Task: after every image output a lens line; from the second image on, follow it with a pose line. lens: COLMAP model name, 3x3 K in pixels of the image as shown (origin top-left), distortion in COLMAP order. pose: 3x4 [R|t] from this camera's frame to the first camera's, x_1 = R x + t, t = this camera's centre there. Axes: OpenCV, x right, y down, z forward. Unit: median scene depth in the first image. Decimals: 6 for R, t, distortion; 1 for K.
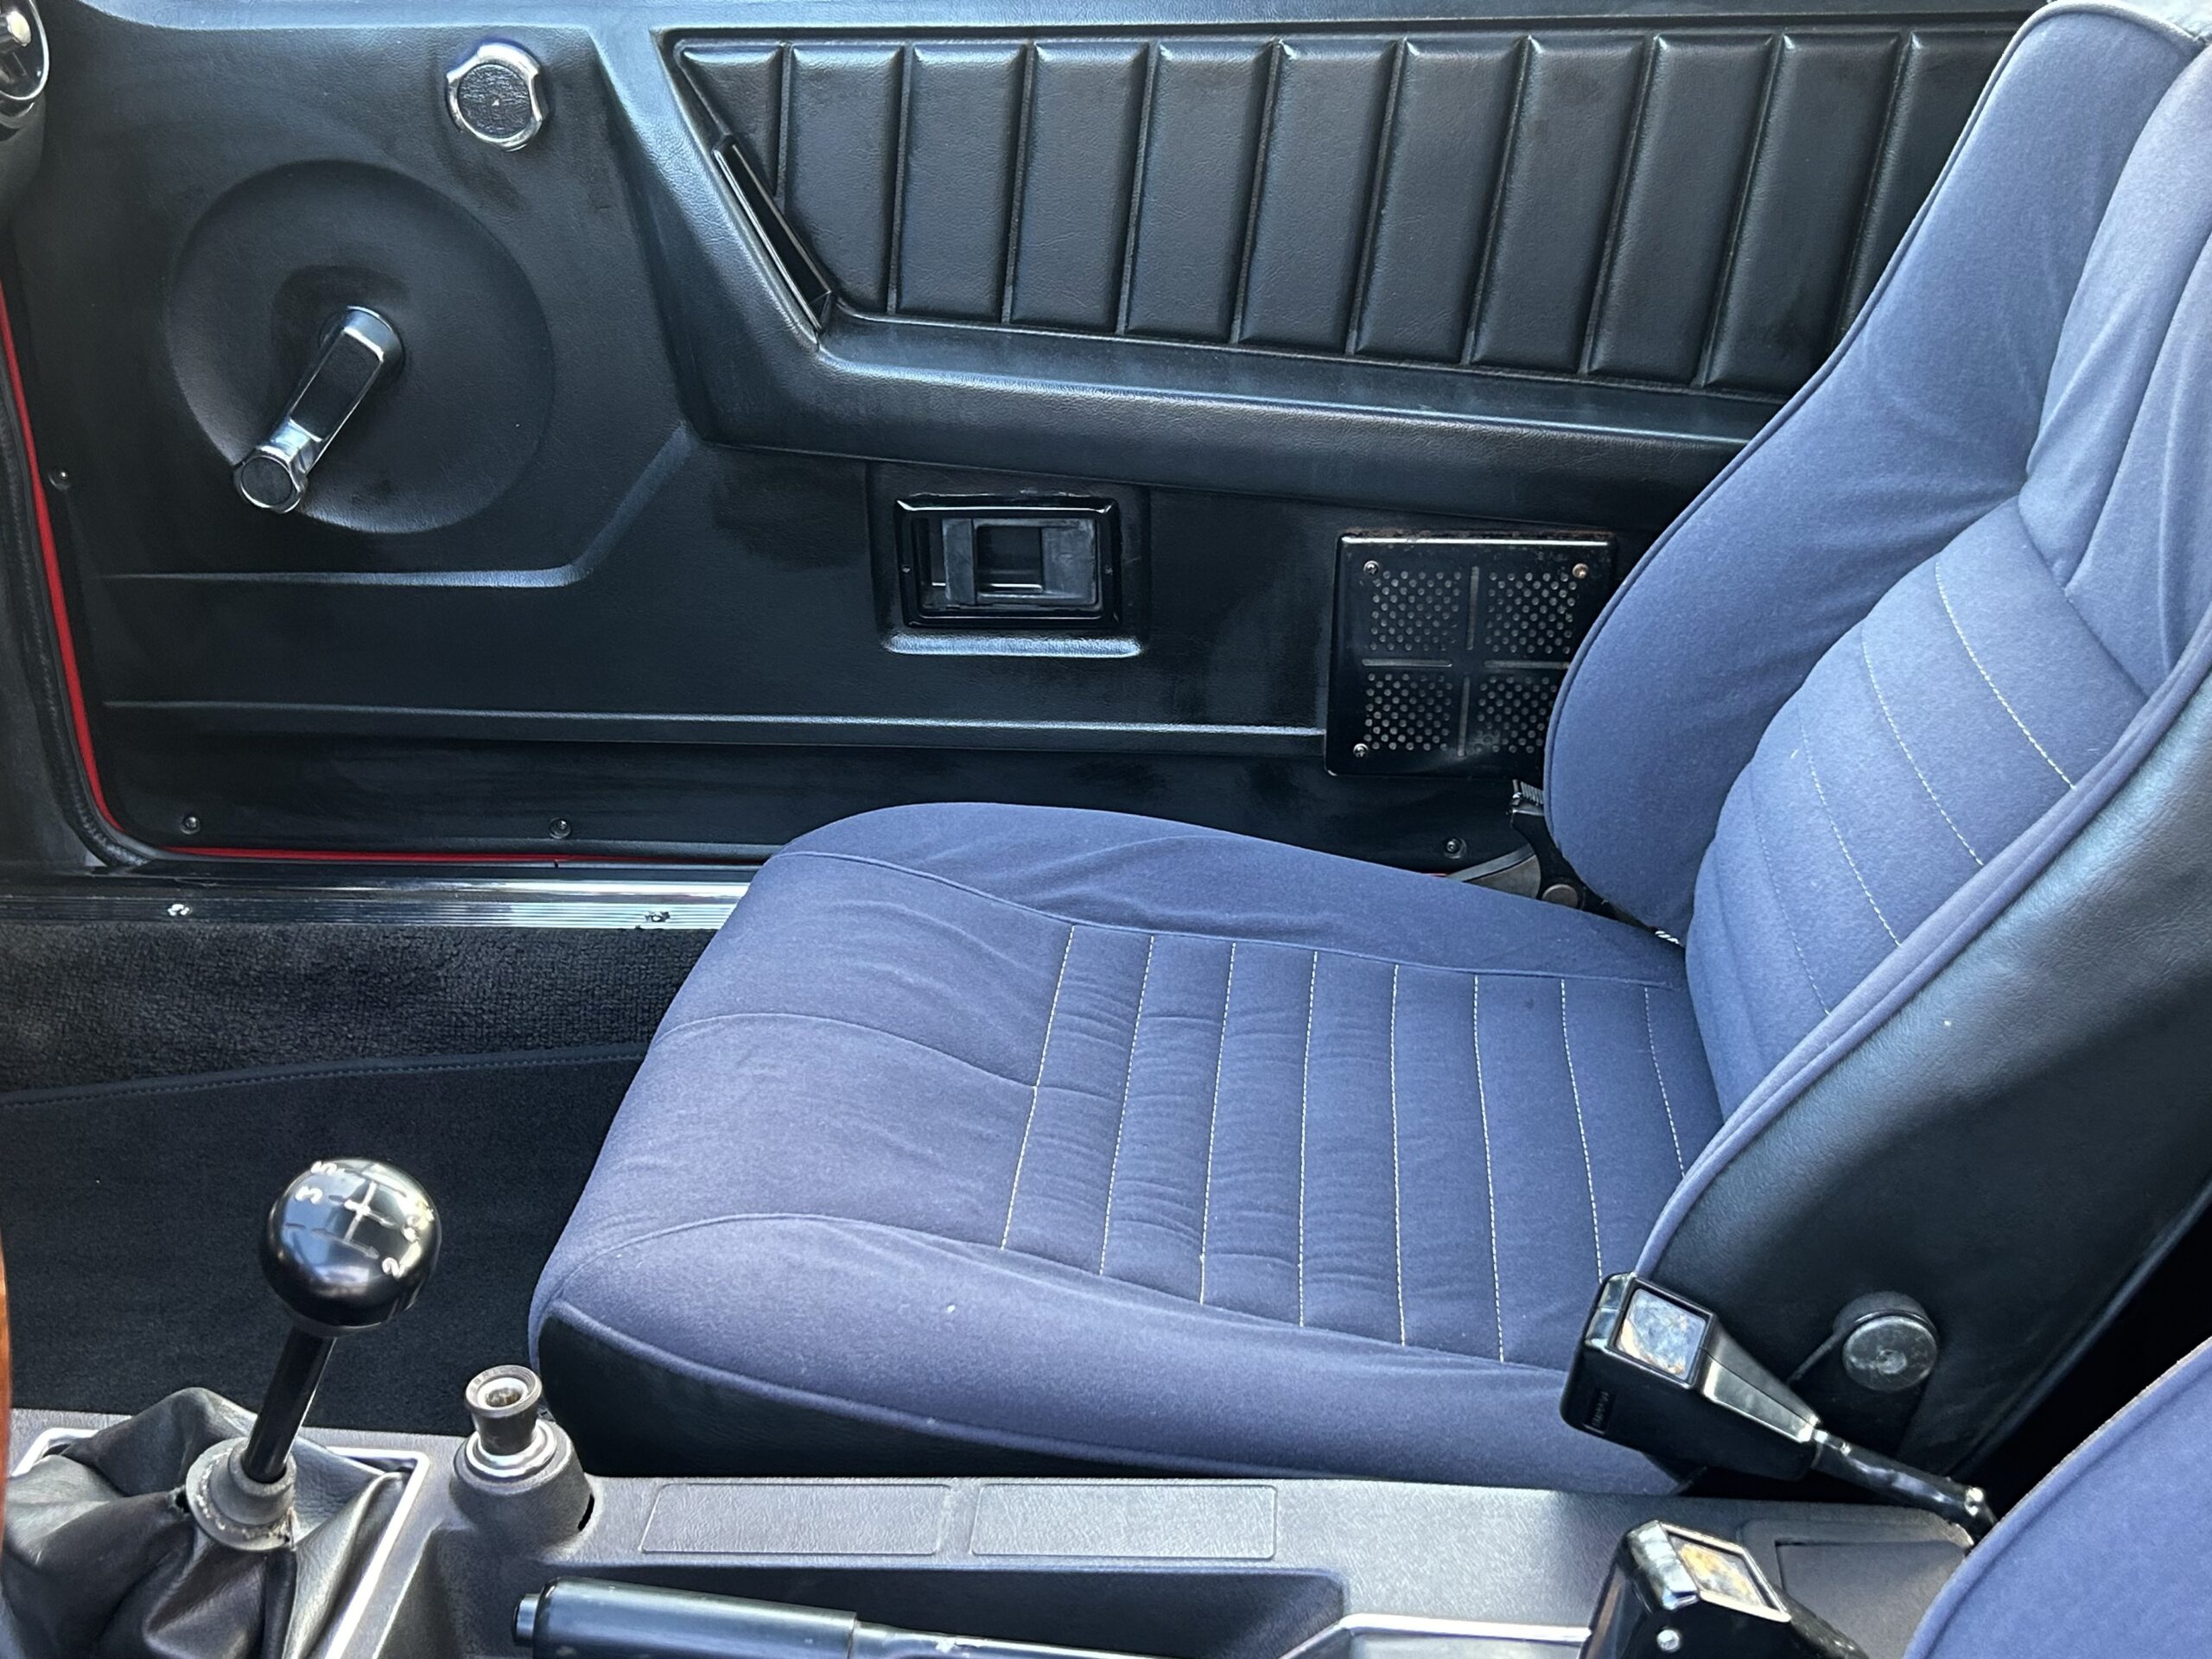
lens RADIAL K [[2603.0, 0, 1106.0], [0, 2603.0, 829.5], [0, 0, 1]] dist [0.081672, -0.013617]
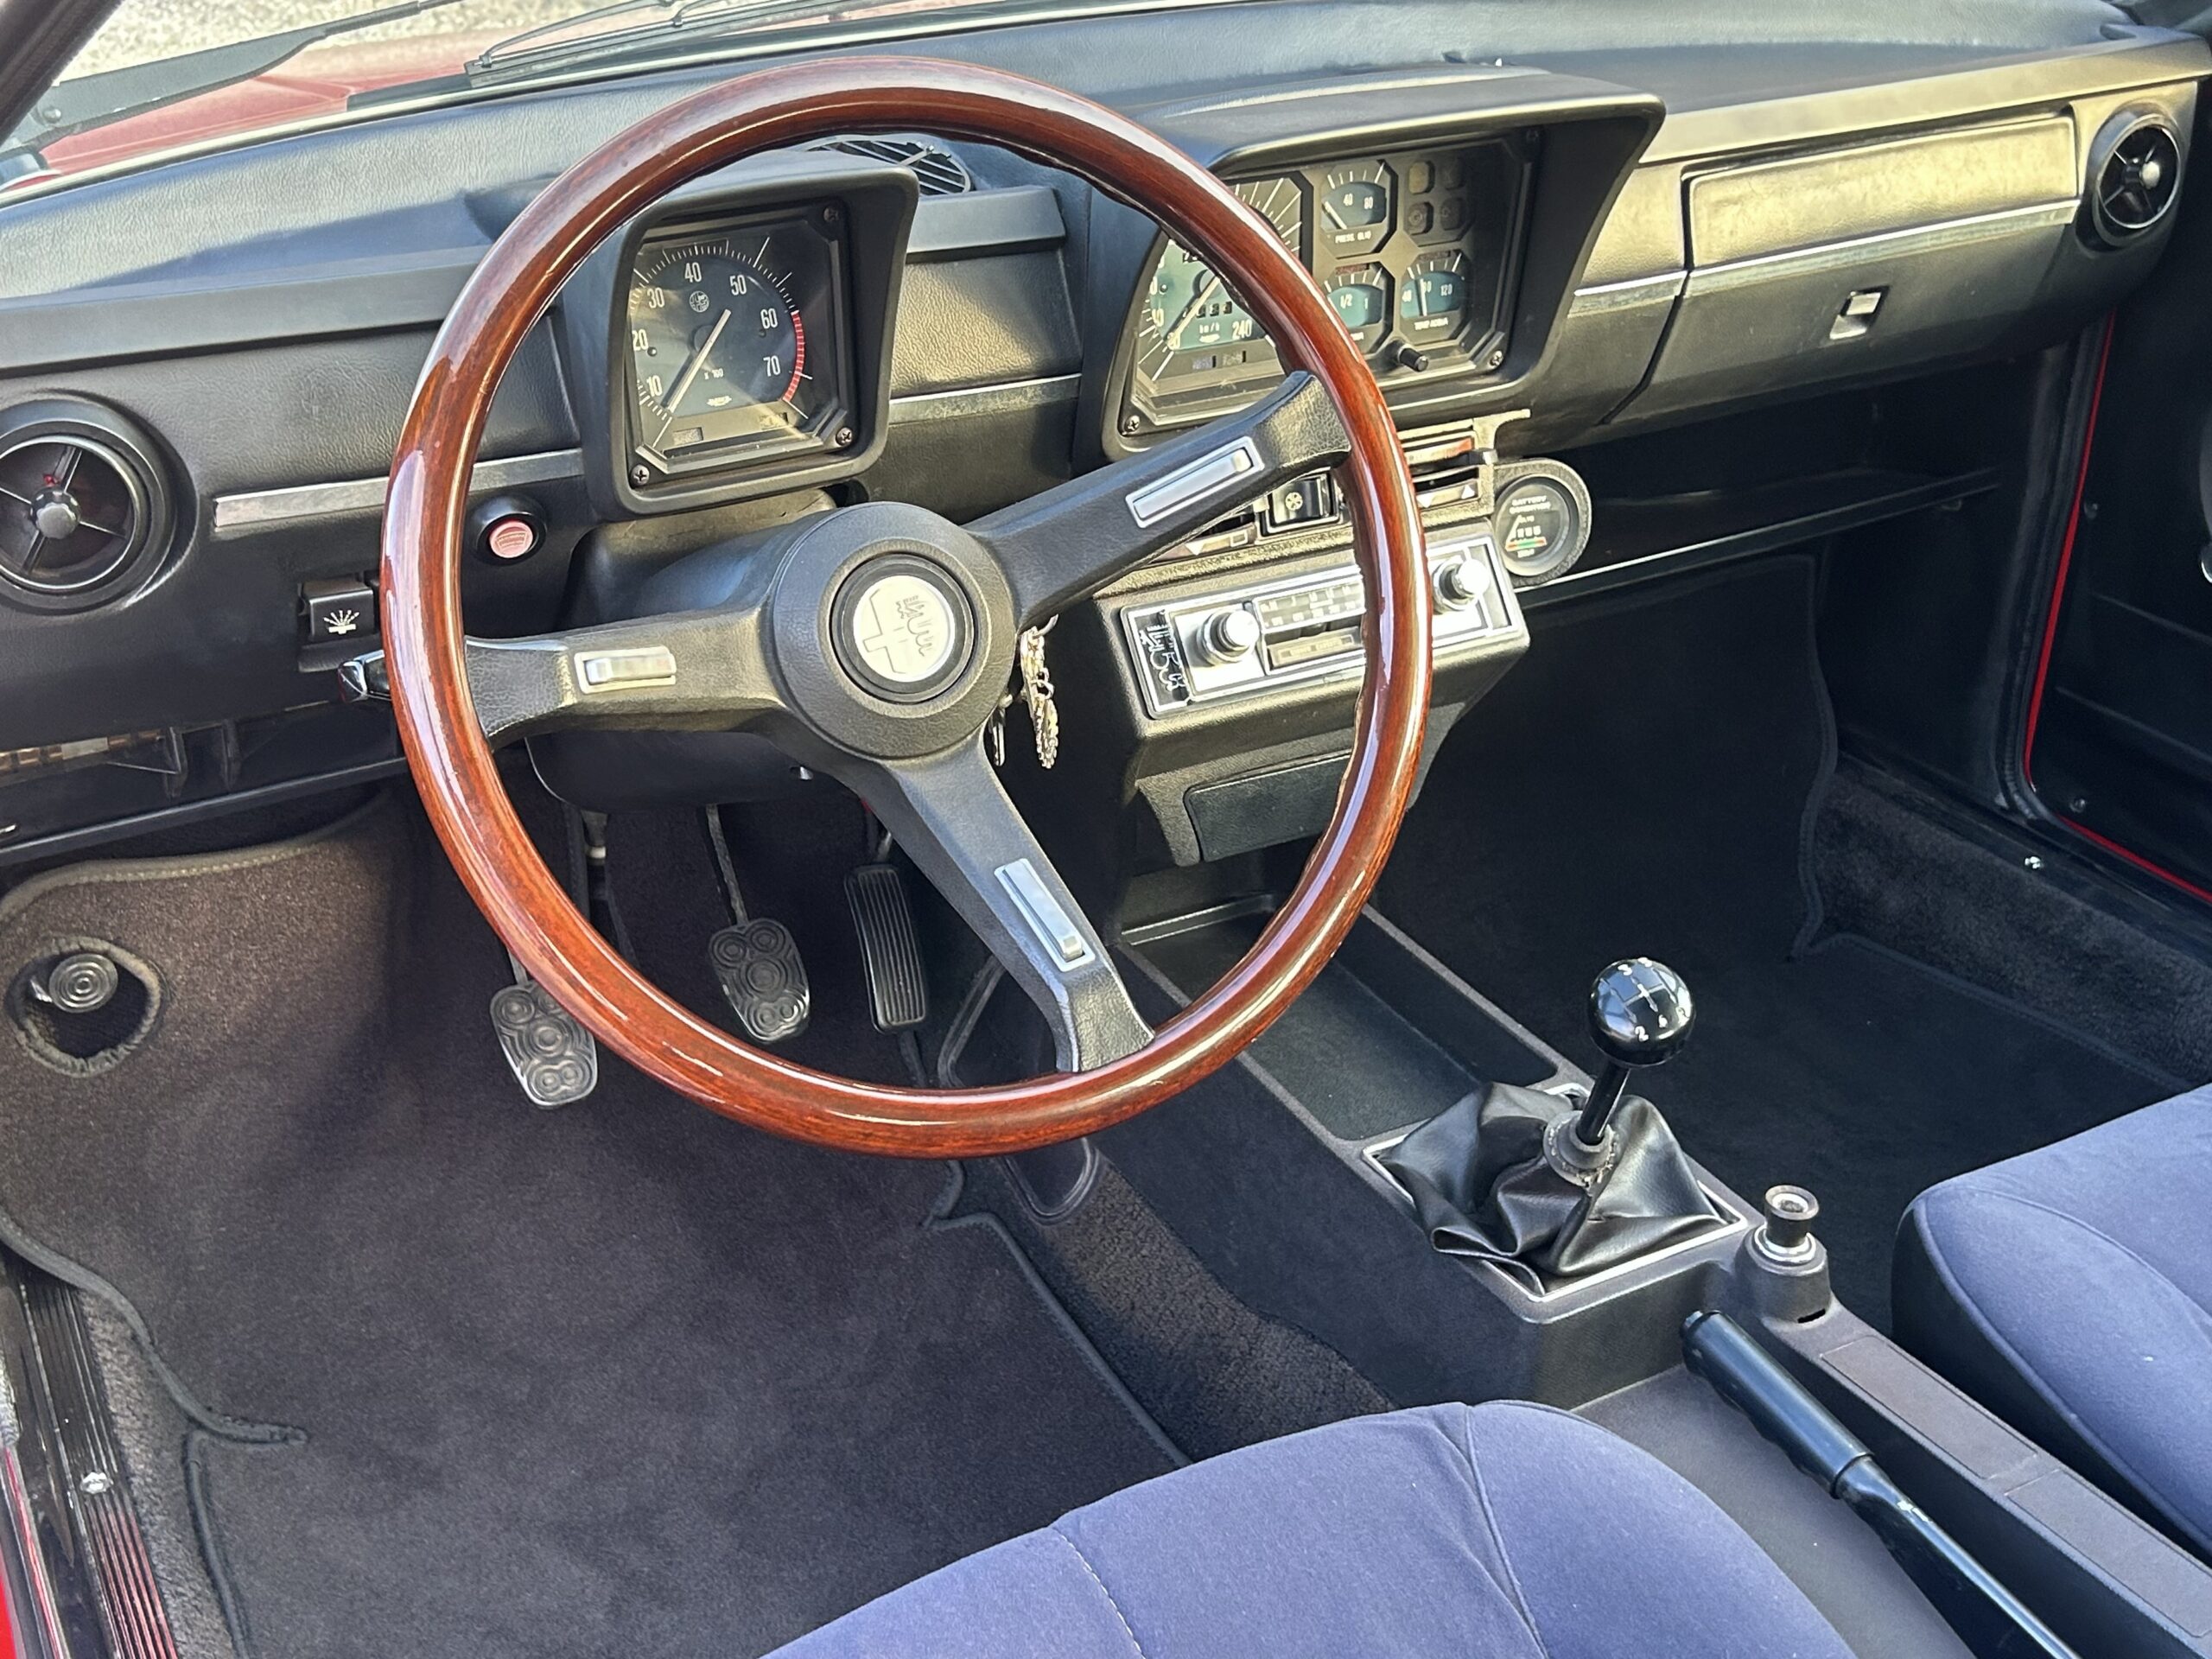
lens RADIAL K [[2603.0, 0, 1106.0], [0, 2603.0, 829.5], [0, 0, 1]] dist [0.081672, -0.013617]
pose [[0.567625, 0.405973, -0.716232, 0.476356], [-0.392717, 0.898127, 0.197840, -0.097363], [0.723585, 0.168977, 0.669232, -0.237901]]
